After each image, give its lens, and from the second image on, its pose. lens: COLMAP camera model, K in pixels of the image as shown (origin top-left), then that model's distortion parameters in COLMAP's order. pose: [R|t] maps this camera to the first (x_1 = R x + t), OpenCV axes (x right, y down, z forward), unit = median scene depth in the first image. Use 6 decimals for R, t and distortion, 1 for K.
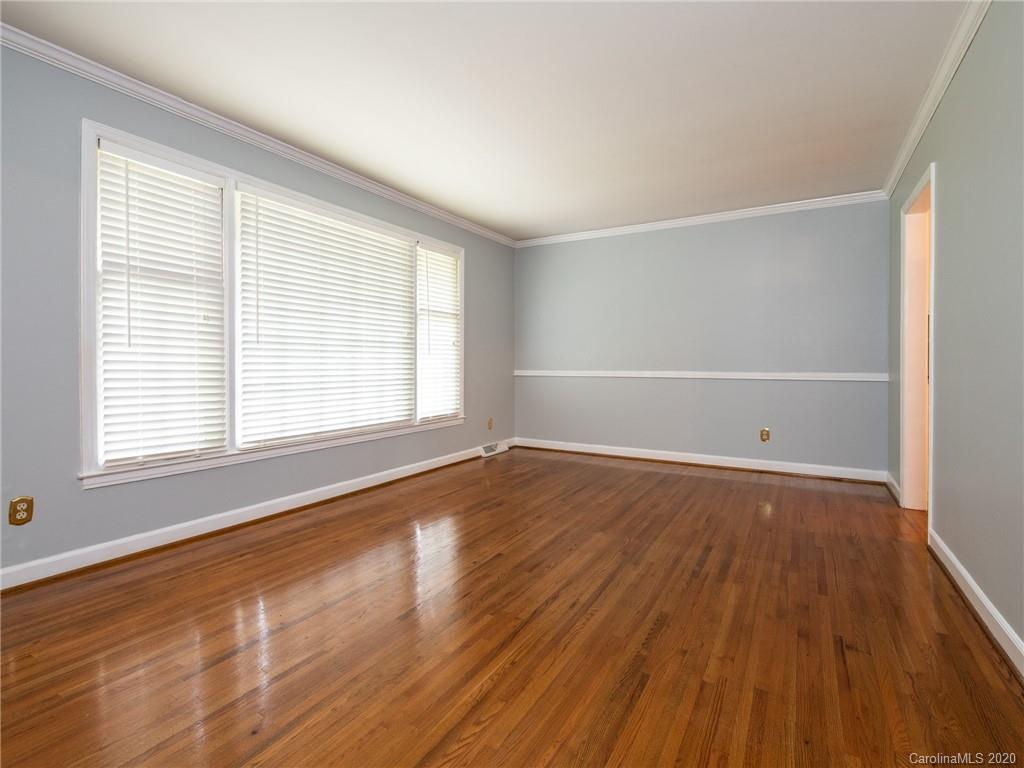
lens RADIAL K [[482.0, 0, 511.0], [0, 482.0, 369.9], [0, 0, 1]] dist [-0.004267, -0.001204]
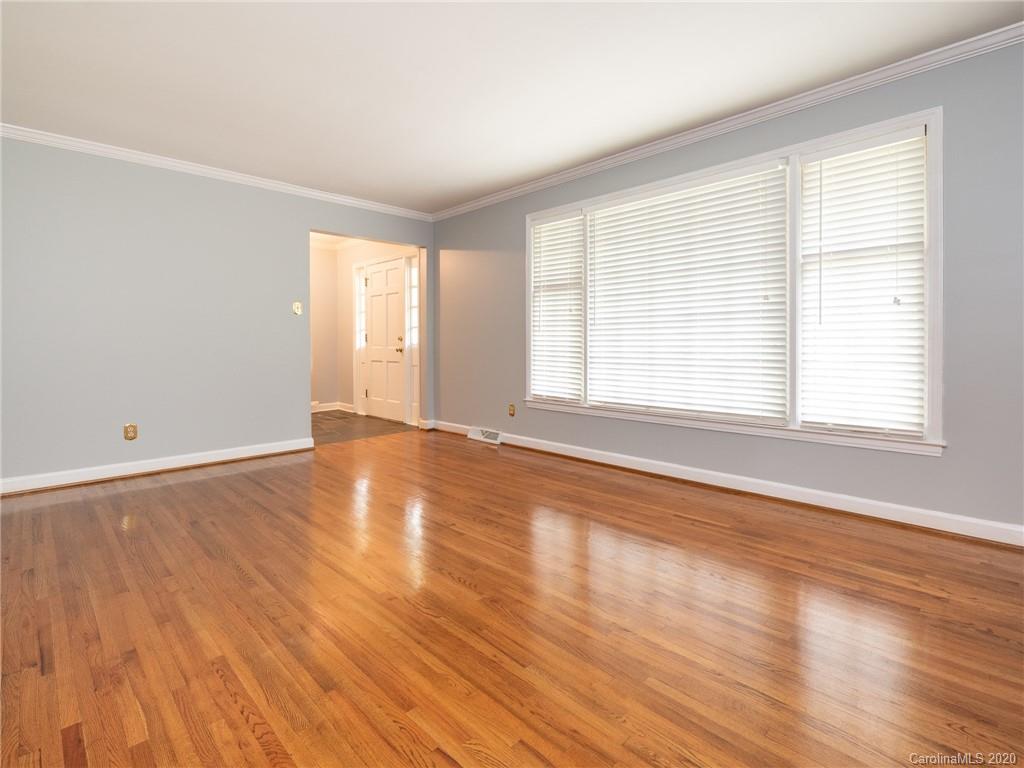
lens RADIAL K [[499.7, 0, 581.5], [0, 499.7, 340.0], [0, 0, 1]] dist [0.003633, 0.001277]
pose [[-0.185838, 0.001952, -0.982578, 0.869750], [0.000745, 0.999998, 0.001845, -0.020050], [0.982580, -0.000389, -0.185839, 1.319884]]
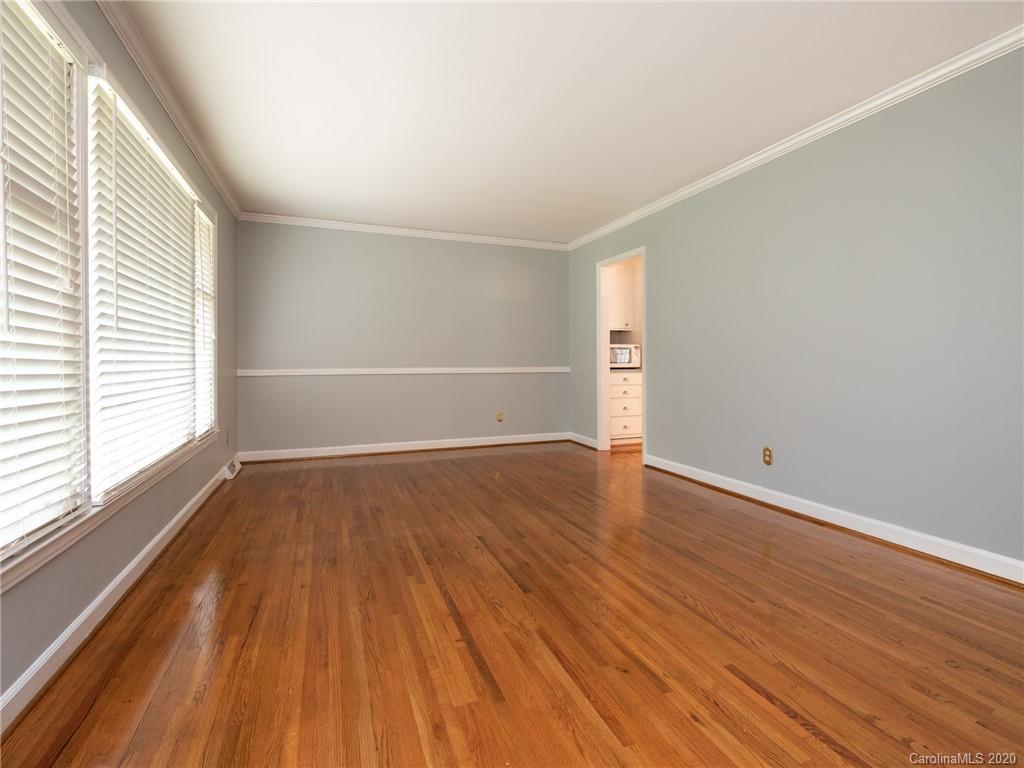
lens RADIAL K [[499.0, 0, 530.7], [0, 499.0, 368.2], [0, 0, 1]] dist [0.001185, -0.000663]
pose [[0.612283, -0.014014, 0.790514, -0.770190], [0.012104, 0.999892, 0.008351, -0.005384], [-0.790546, 0.004455, 0.612387, 0.198227]]
